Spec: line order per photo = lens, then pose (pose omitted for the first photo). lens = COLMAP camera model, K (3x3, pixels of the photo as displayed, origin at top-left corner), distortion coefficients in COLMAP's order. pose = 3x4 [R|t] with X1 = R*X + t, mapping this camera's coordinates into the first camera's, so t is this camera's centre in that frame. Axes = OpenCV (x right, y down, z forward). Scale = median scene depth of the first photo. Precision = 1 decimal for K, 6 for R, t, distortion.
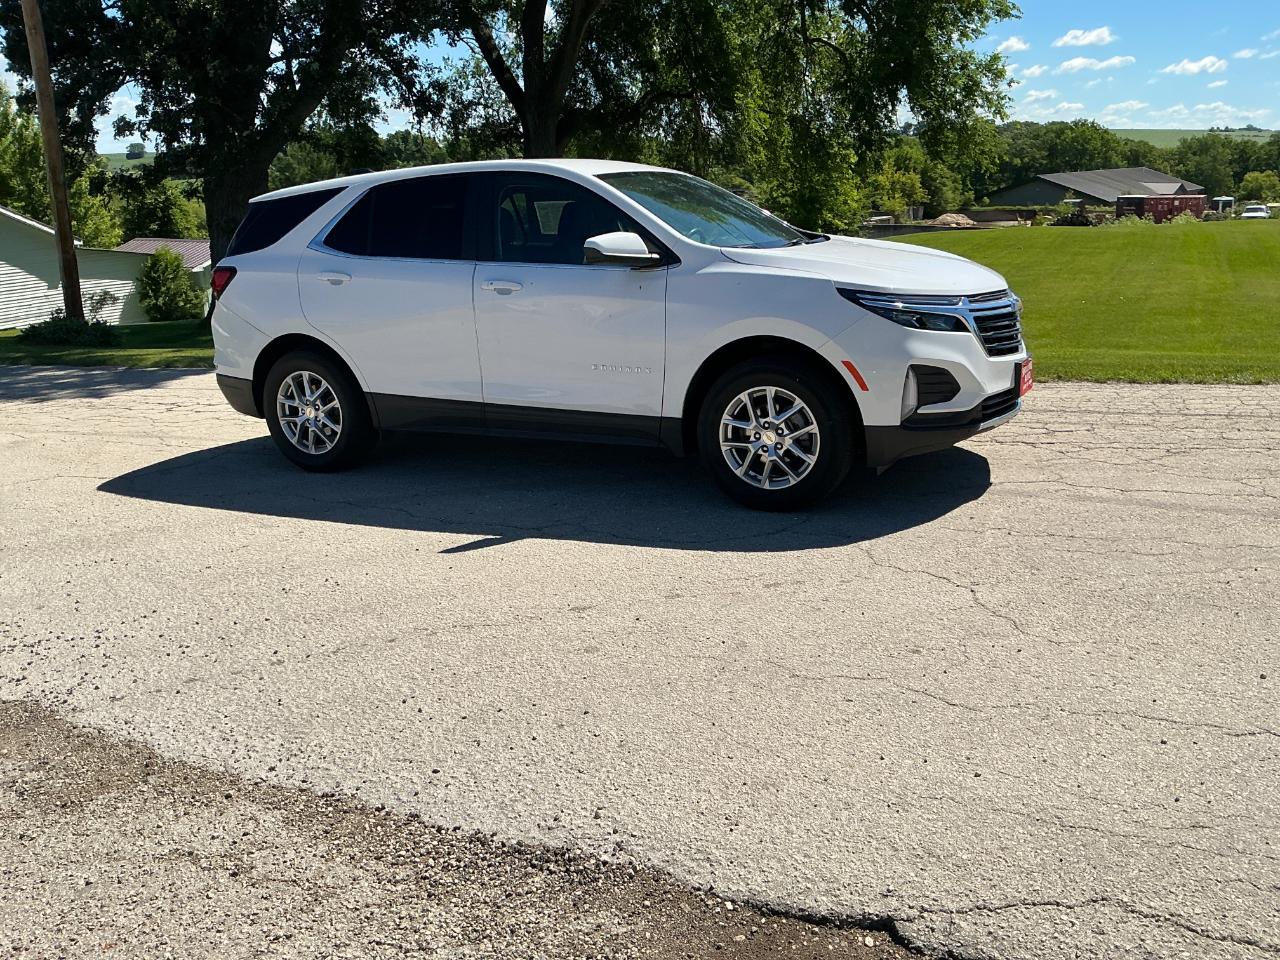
lens RADIAL K [[1072.6, 0, 640.0], [0, 1072.6, 480.0], [0, 0, 1]] dist [0.081756, -0.154511]
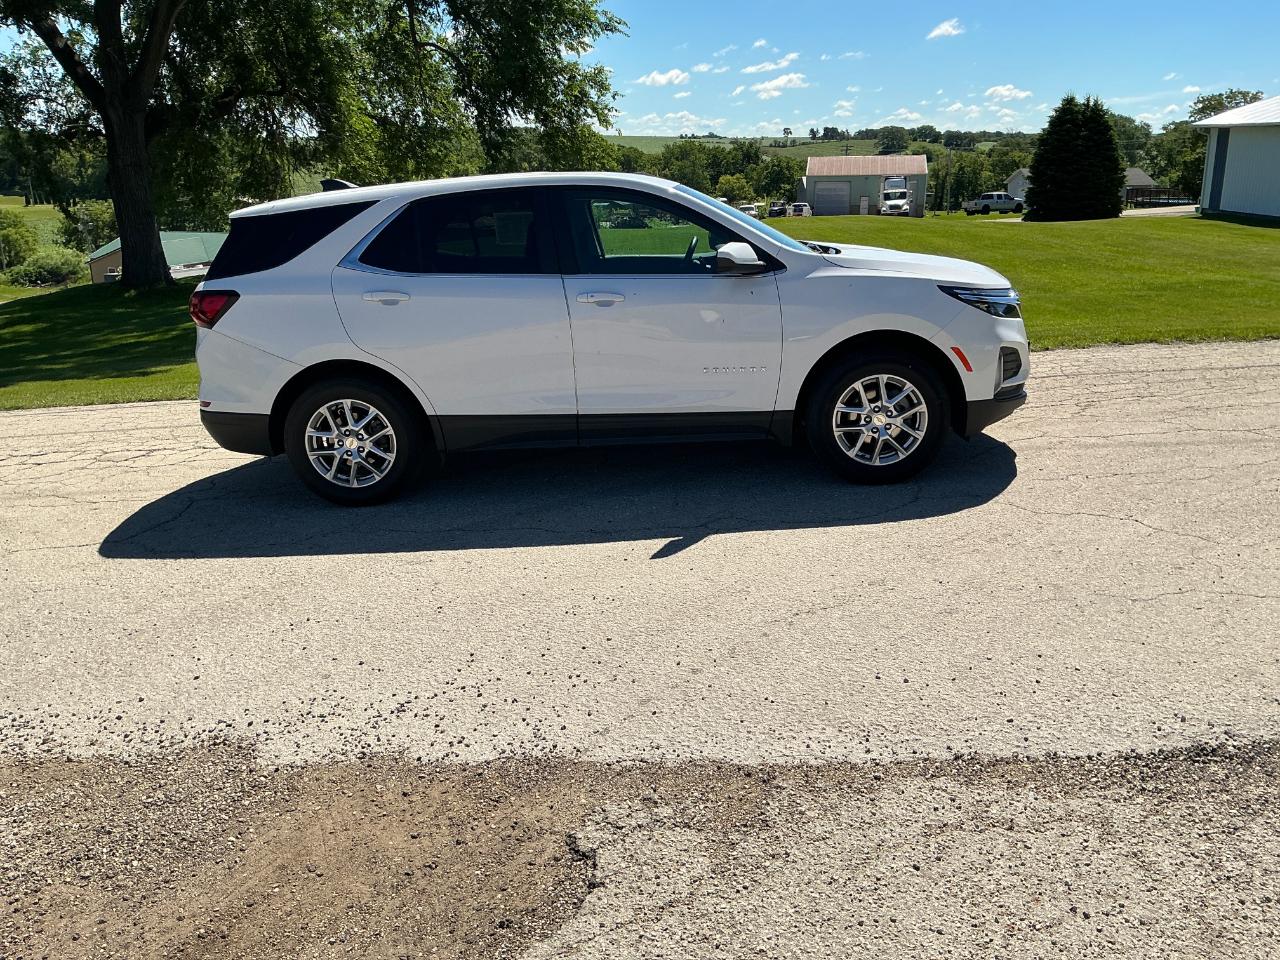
lens RADIAL K [[1073.6, 0, 640.0], [0, 1073.6, 480.0], [0, 0, 1]] dist [0.110582, -0.204951]
pose [[0.907883, -0.111752, 0.404054, -0.497399], [0.112454, 0.993412, 0.022078, -0.025891], [-0.403860, 0.025393, 0.914468, 0.052993]]
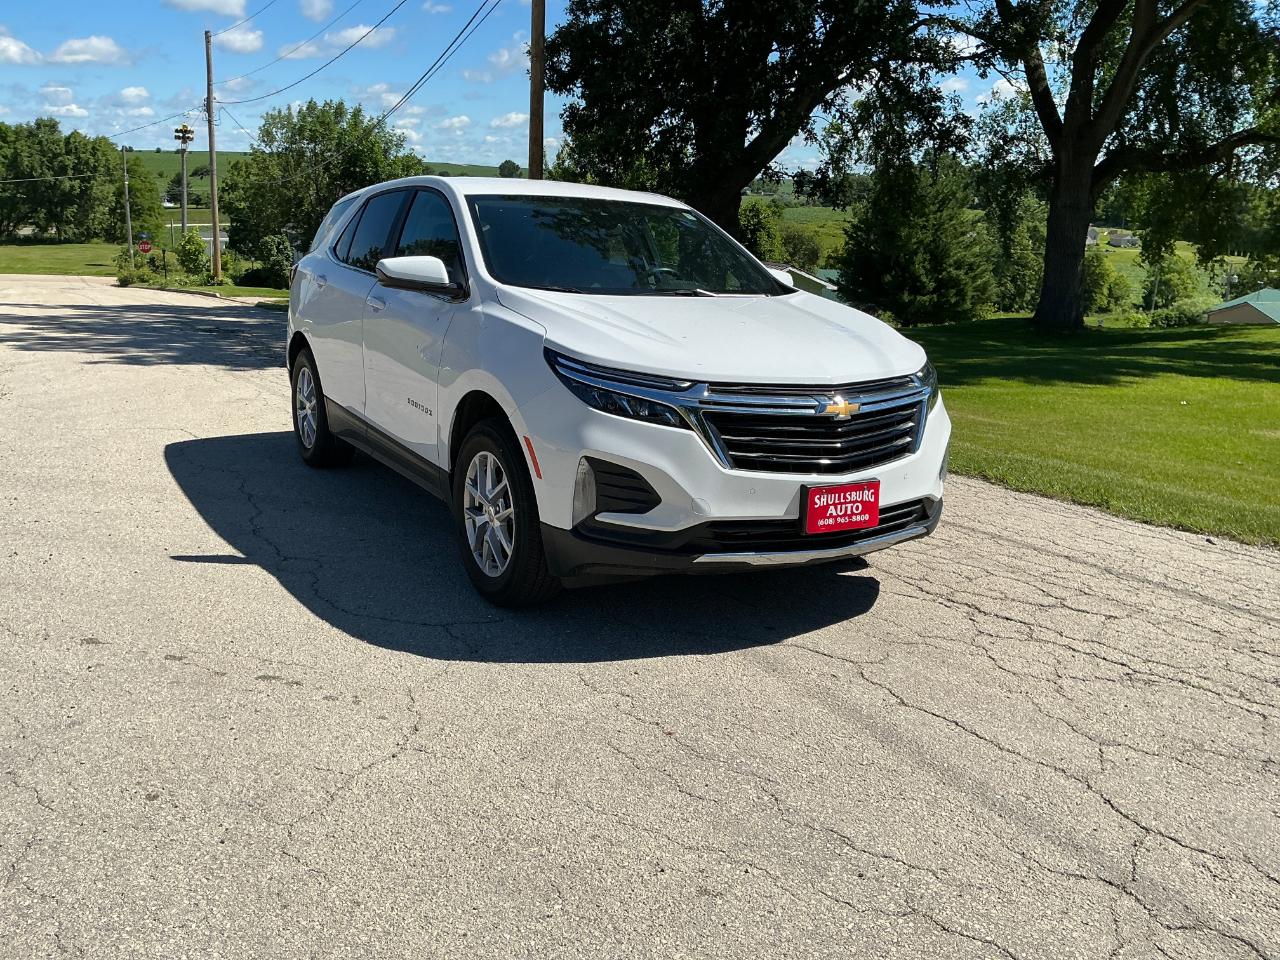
lens RADIAL K [[1073.6, 0, 640.0], [0, 1073.6, 480.0], [0, 0, 1]] dist [0.110582, -0.204951]
pose [[0.840022, 0.191603, -0.507594, 0.551078], [-0.207178, 0.977950, 0.026290, -0.096154], [0.501439, 0.083078, 0.861195, 0.288051]]
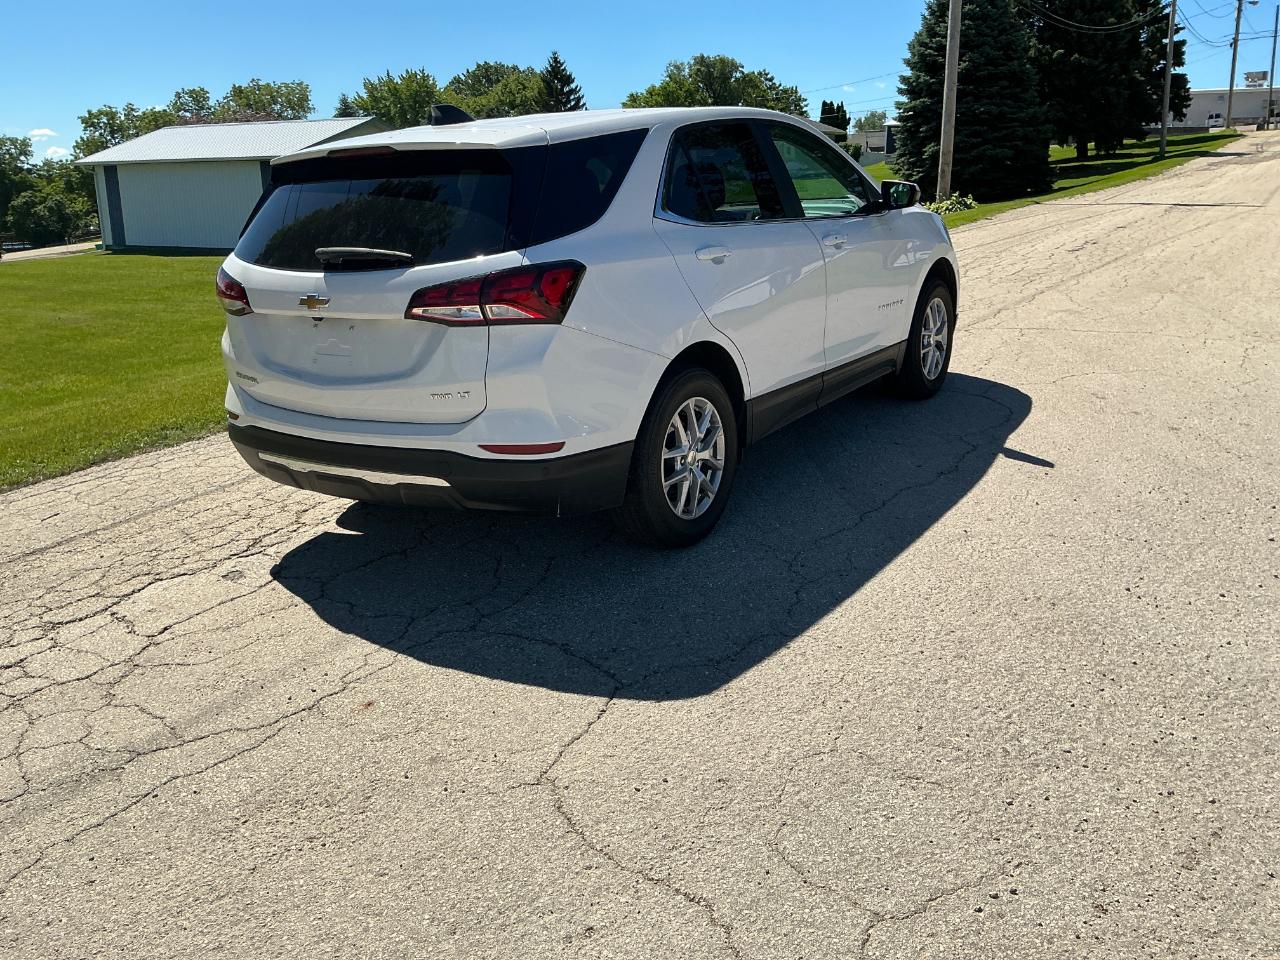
lens RADIAL K [[1072.6, 0, 640.0], [0, 1072.6, 480.0], [0, 0, 1]] dist [0.081756, -0.154511]
pose [[0.113665, -0.244641, 0.962928, -1.049193], [0.294562, 0.933930, 0.202504, -0.213566], [-0.948849, 0.260624, 0.178218, 0.989814]]
